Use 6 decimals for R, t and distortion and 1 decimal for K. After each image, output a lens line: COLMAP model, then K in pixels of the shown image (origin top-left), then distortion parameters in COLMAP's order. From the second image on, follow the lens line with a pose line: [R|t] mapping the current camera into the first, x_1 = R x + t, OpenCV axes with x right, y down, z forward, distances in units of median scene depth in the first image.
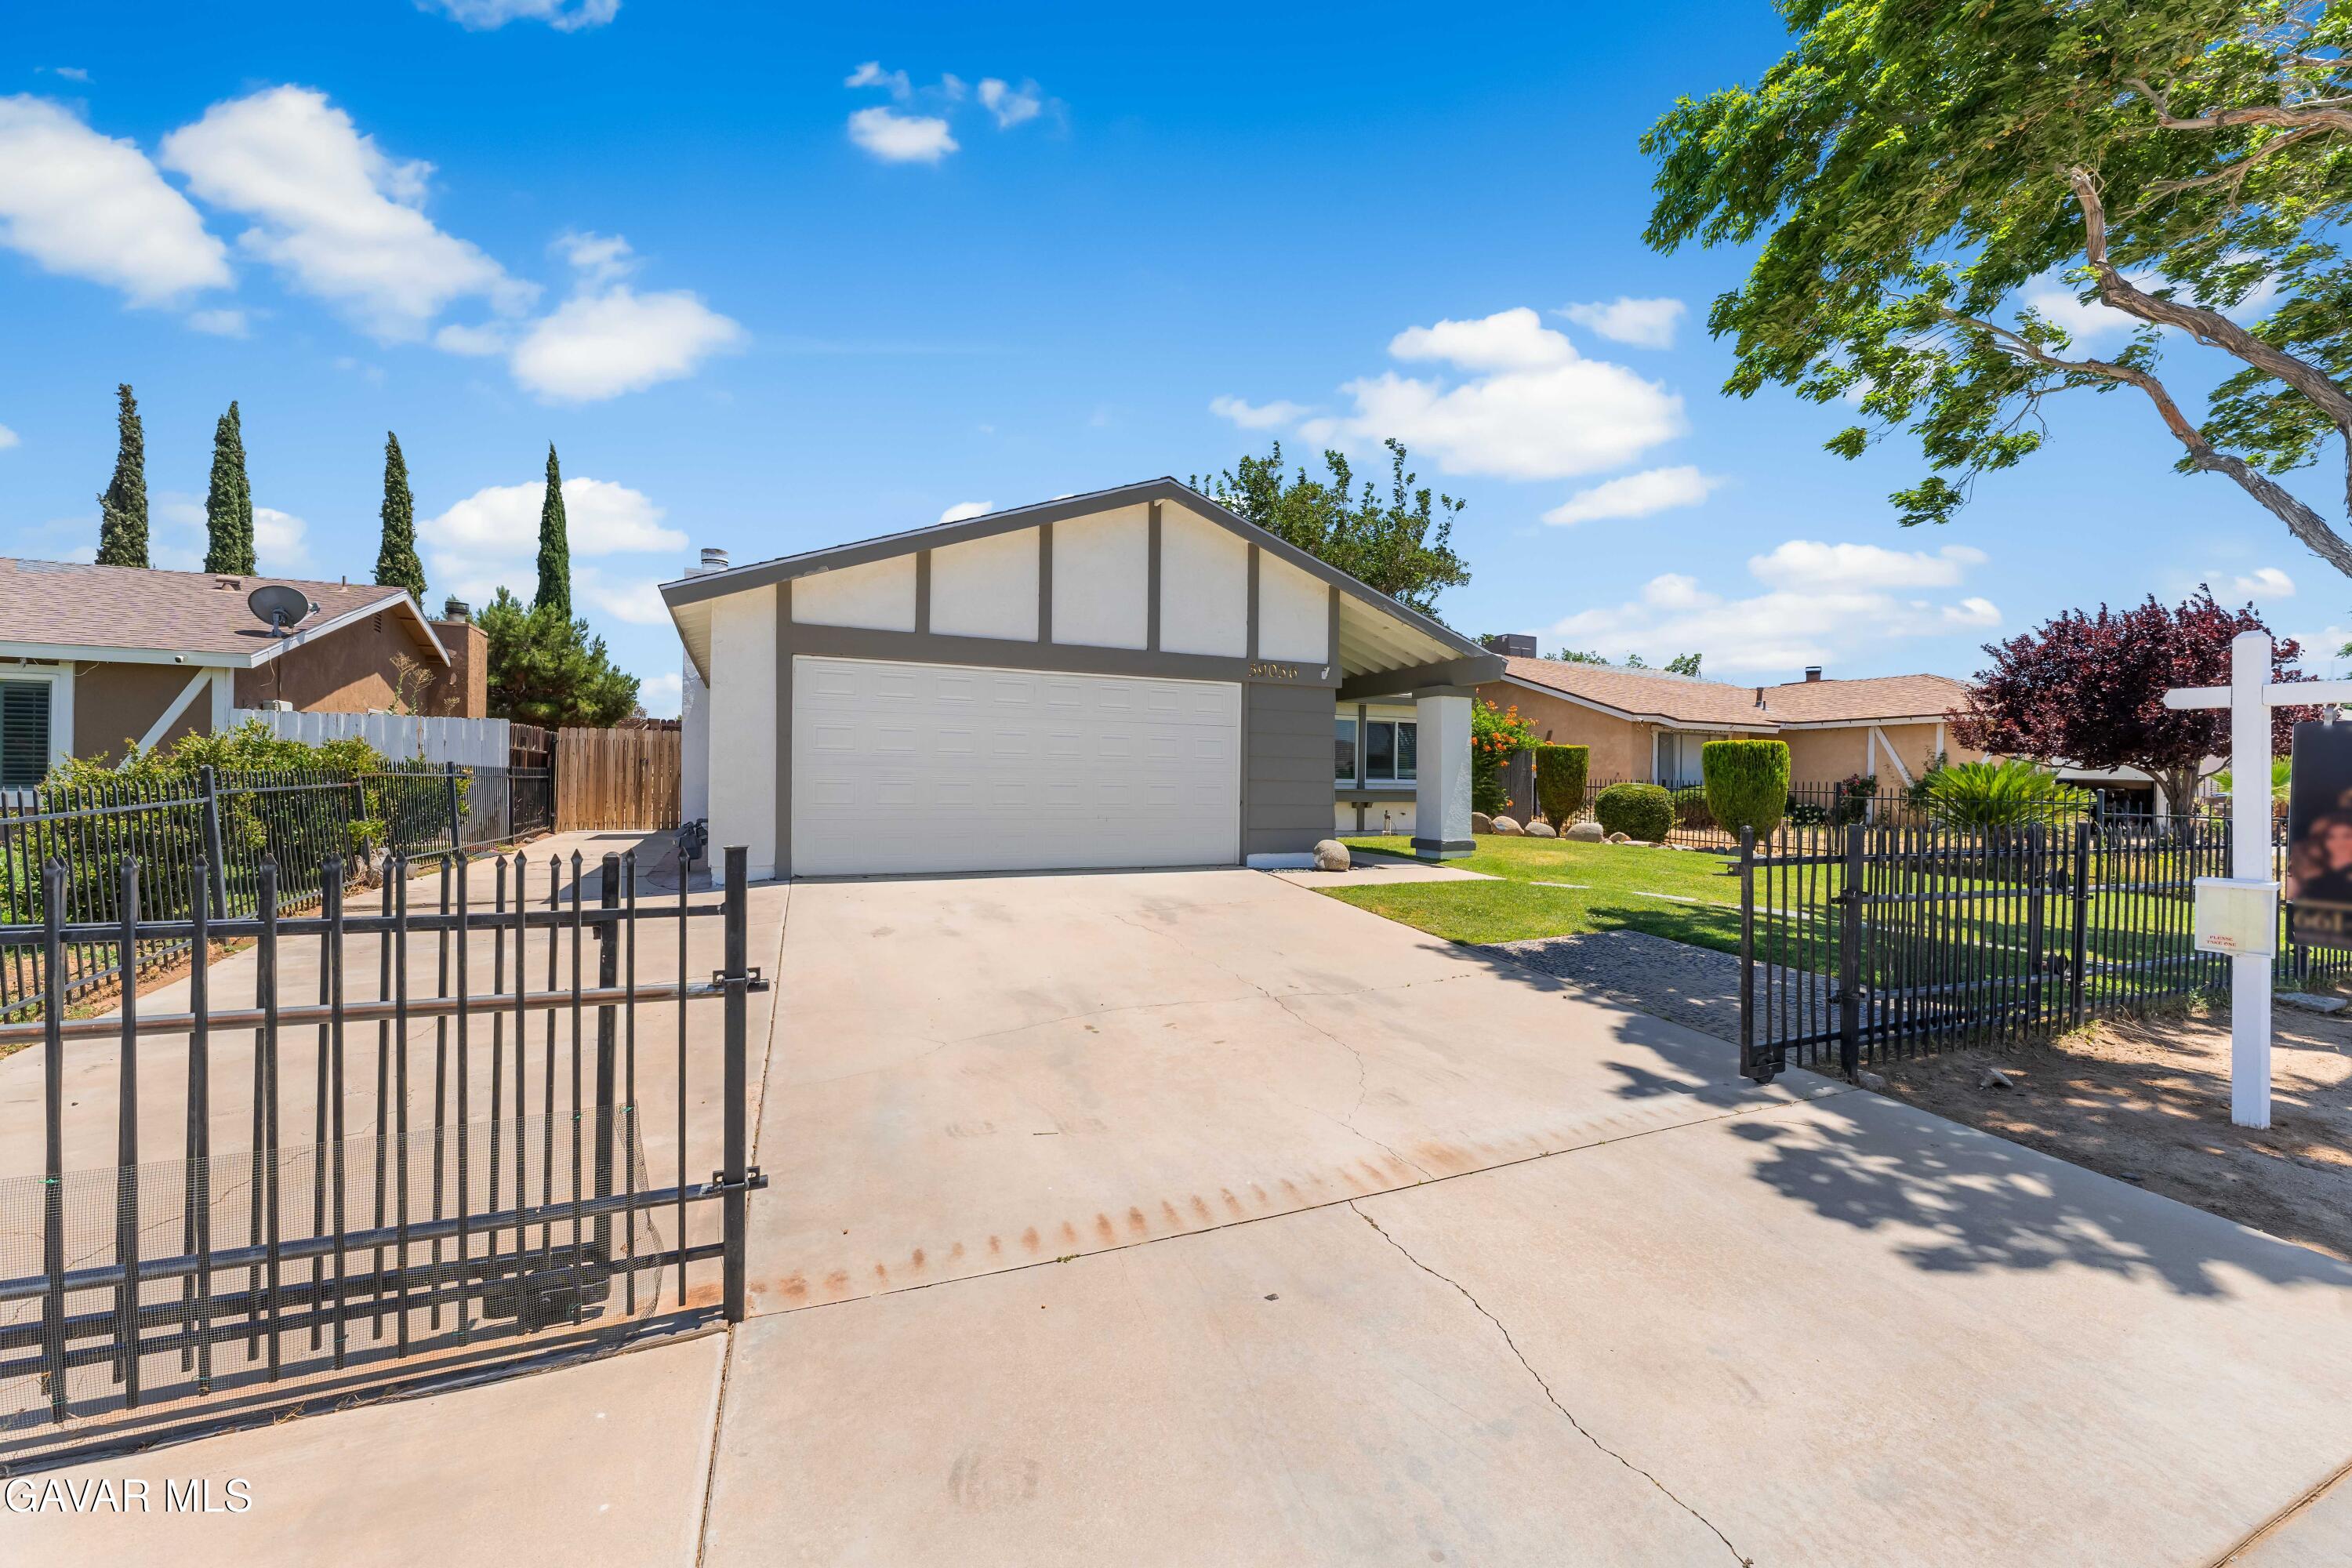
lens RADIAL K [[940.9, 0, 1174.4], [0, 940.9, 801.2], [0, 0, 1]] dist [0.000366, 0.000048]
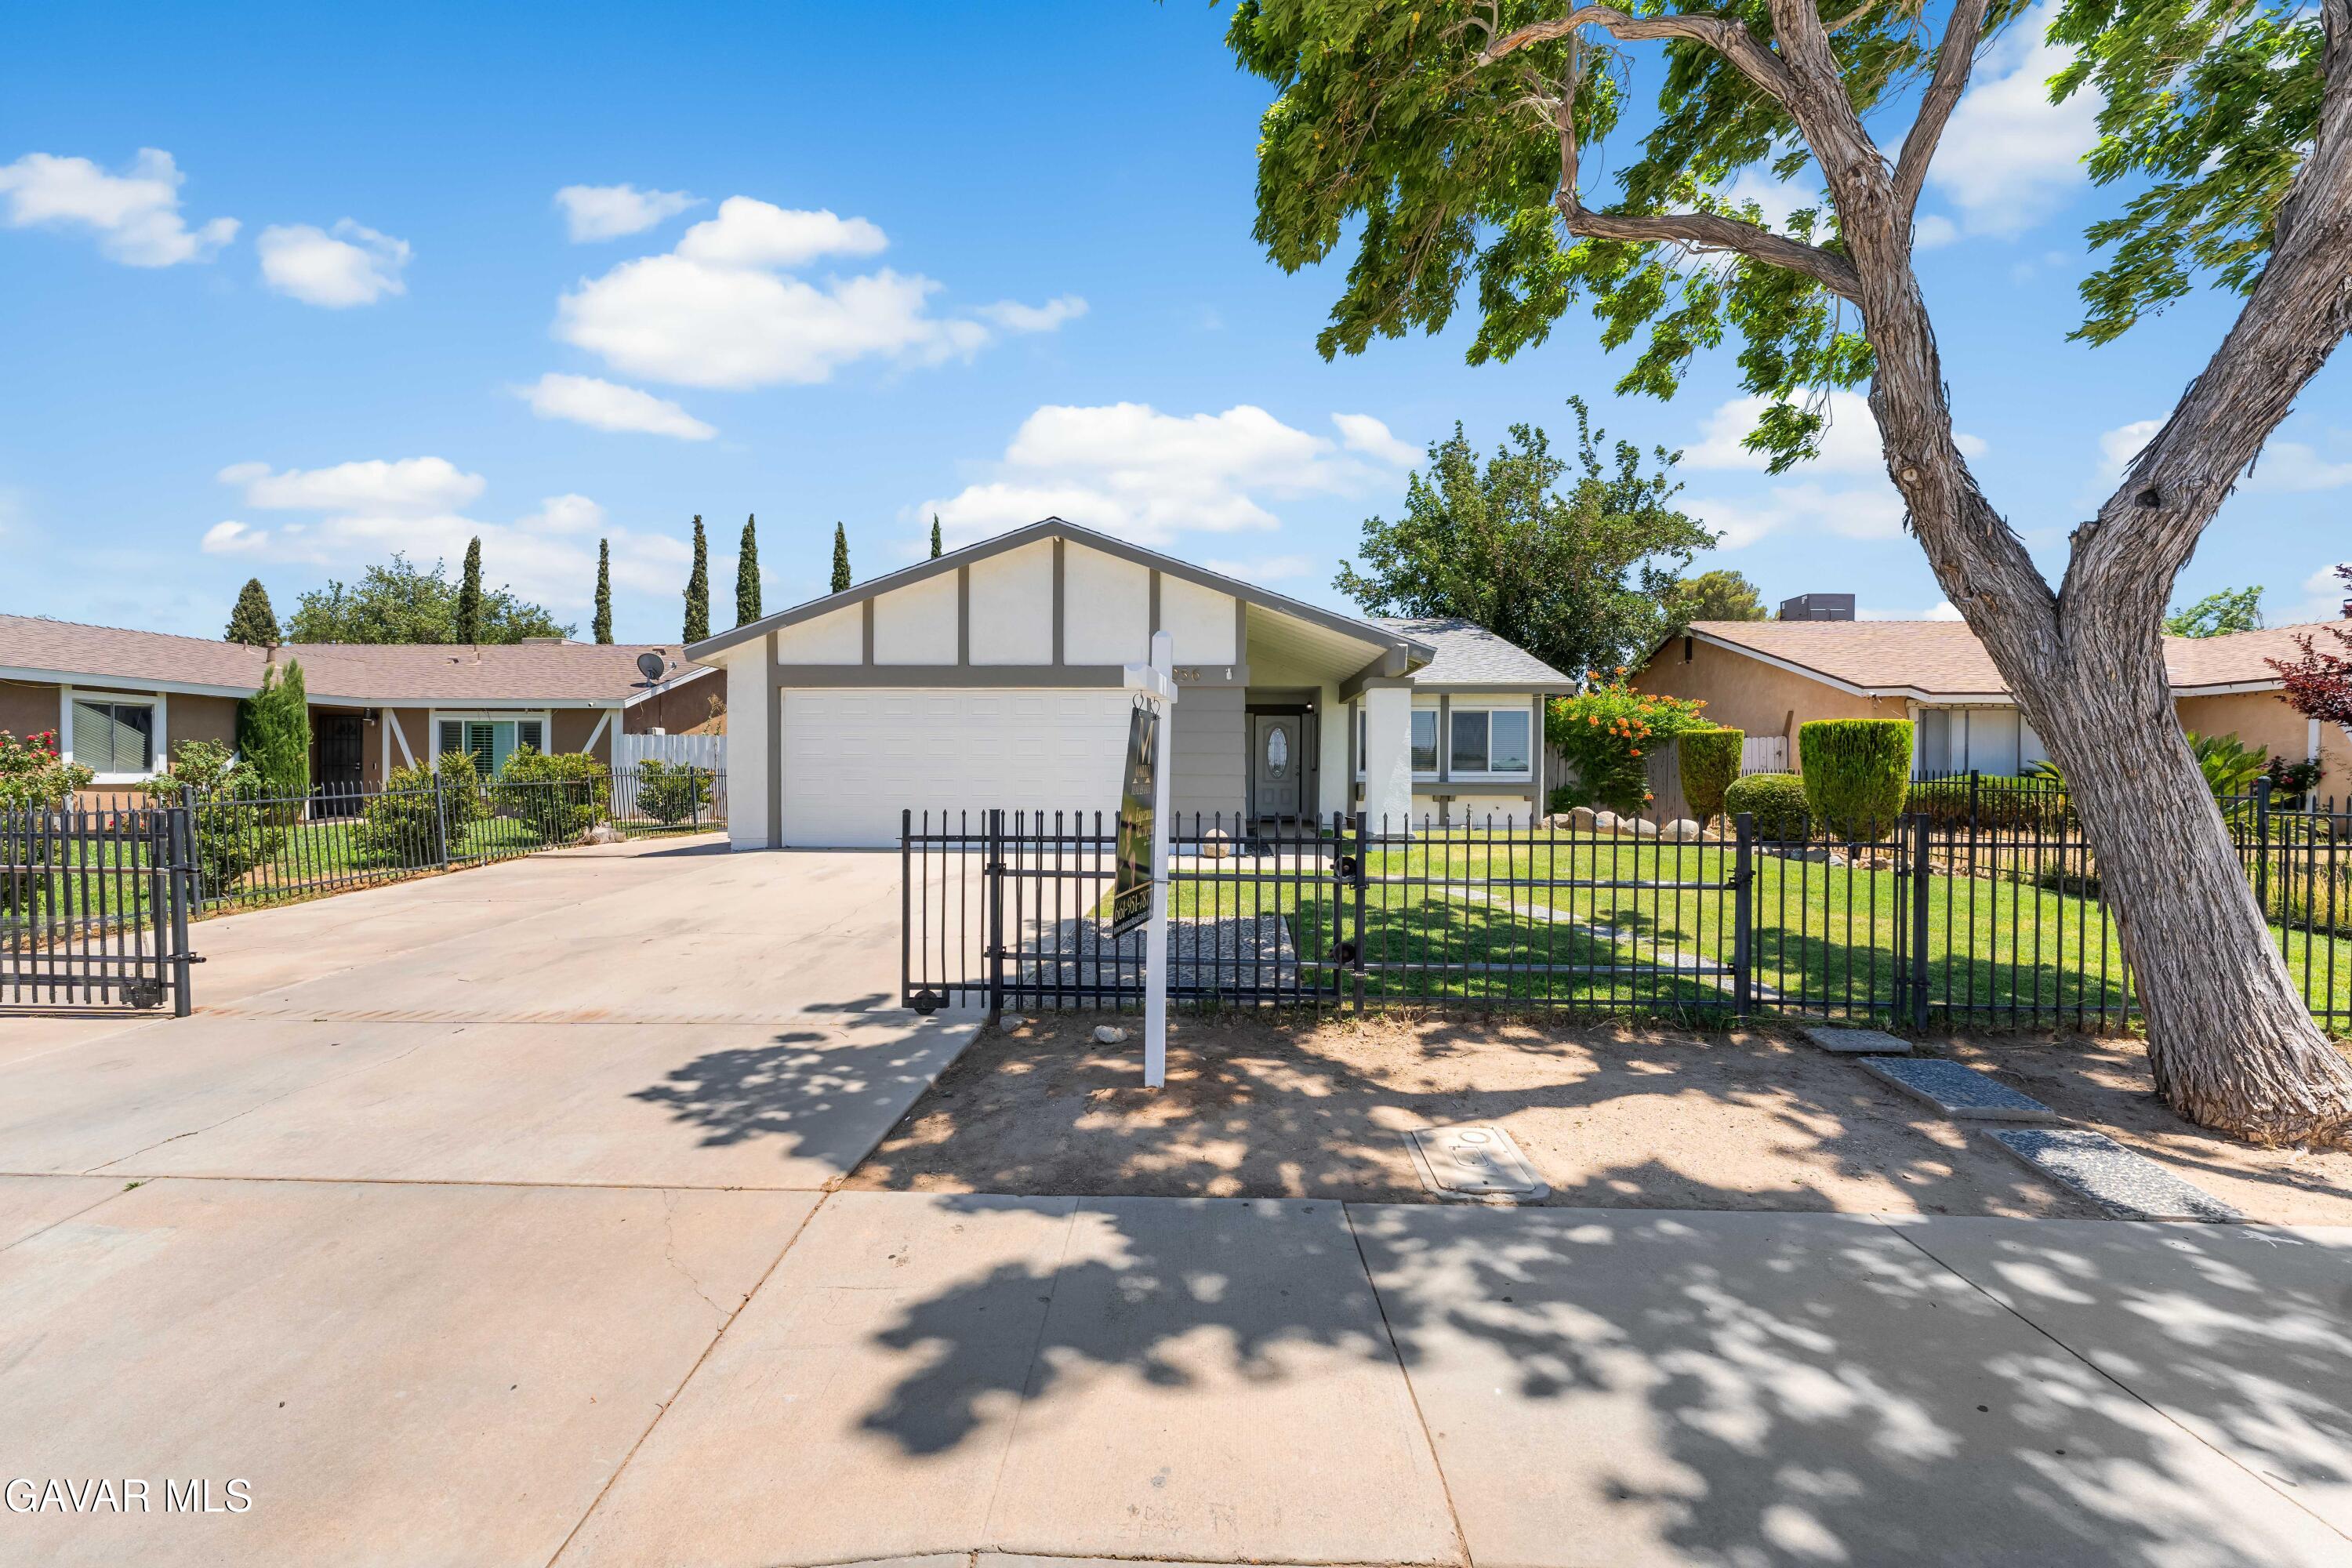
lens RADIAL K [[940.9, 0, 1172.0], [0, 940.9, 802.1], [0, 0, 1]] dist [0.000366, 0.000048]
pose [[0.891393, 0.005064, -0.453203, 0.541565], [-0.001815, 0.999969, 0.007603, 0.001631], [0.453228, -0.005955, 0.891375, 0.014349]]
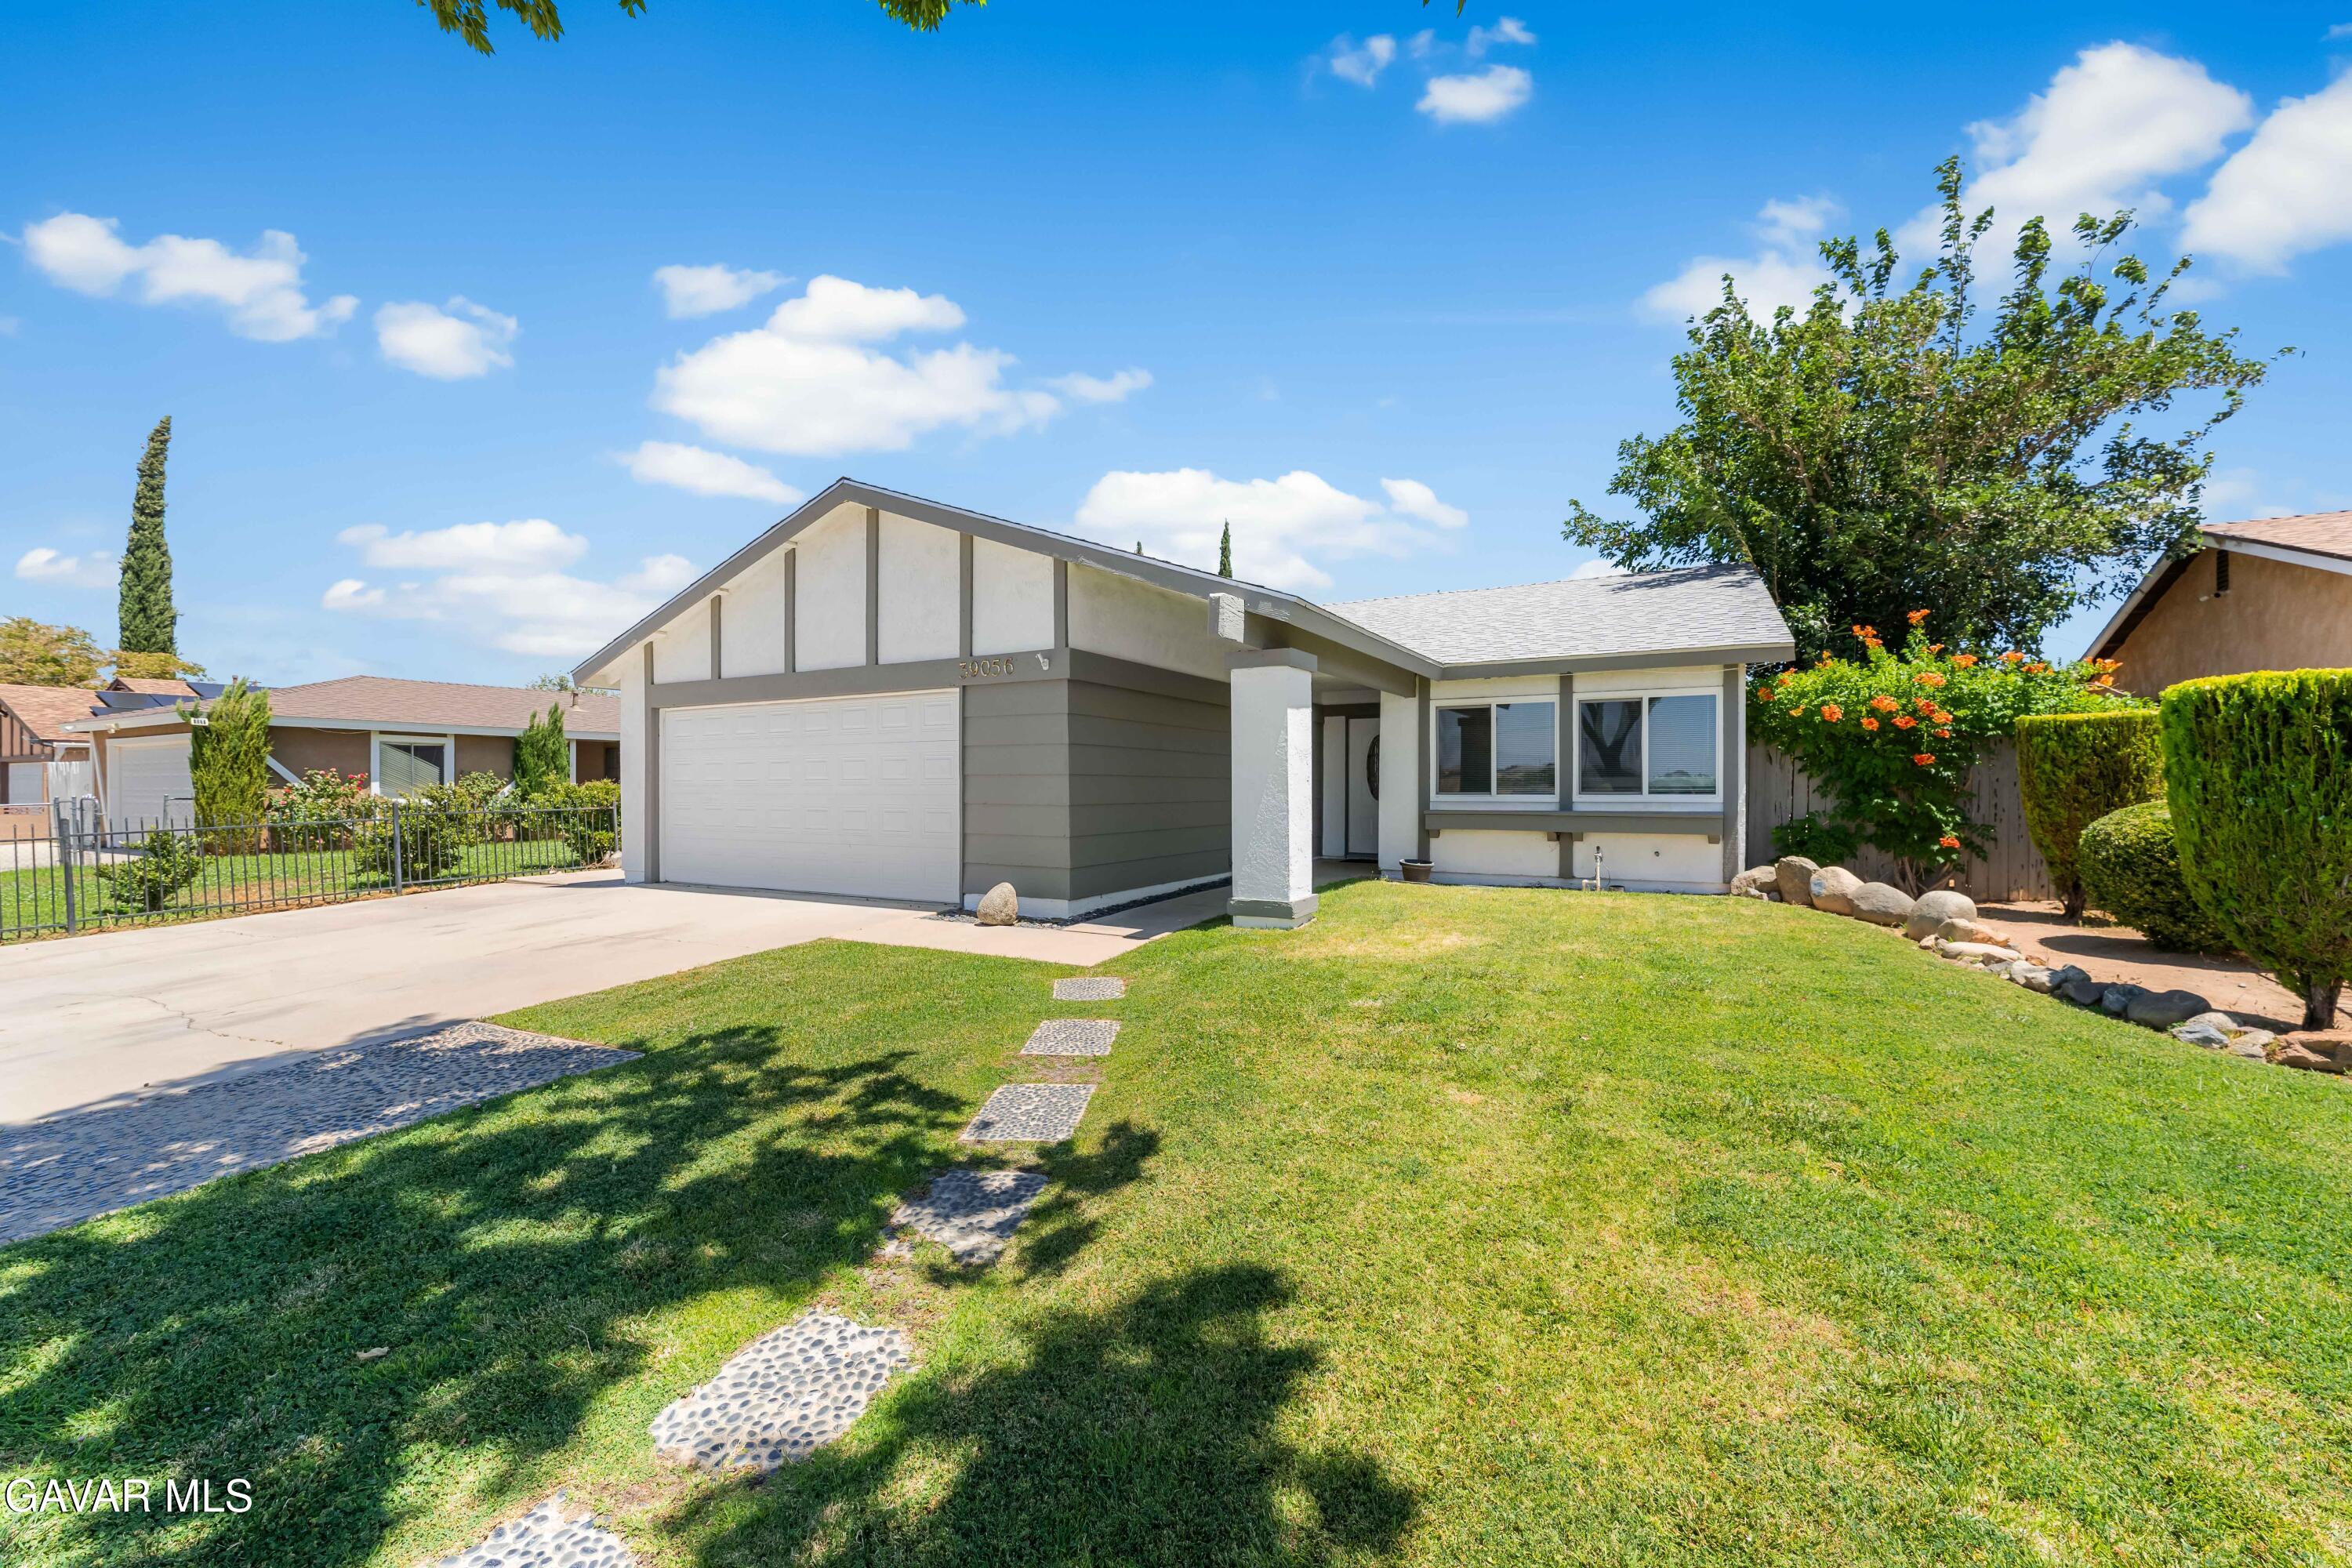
lens RADIAL K [[940.9, 0, 1185.1], [0, 940.9, 811.8], [0, 0, 1]] dist [0.000366, 0.000048]
pose [[0.595865, 0.008587, -0.803038, 0.768063], [-0.005857, 0.999963, 0.006347, -0.020377], [0.803063, 0.000922, 0.595893, 0.591751]]
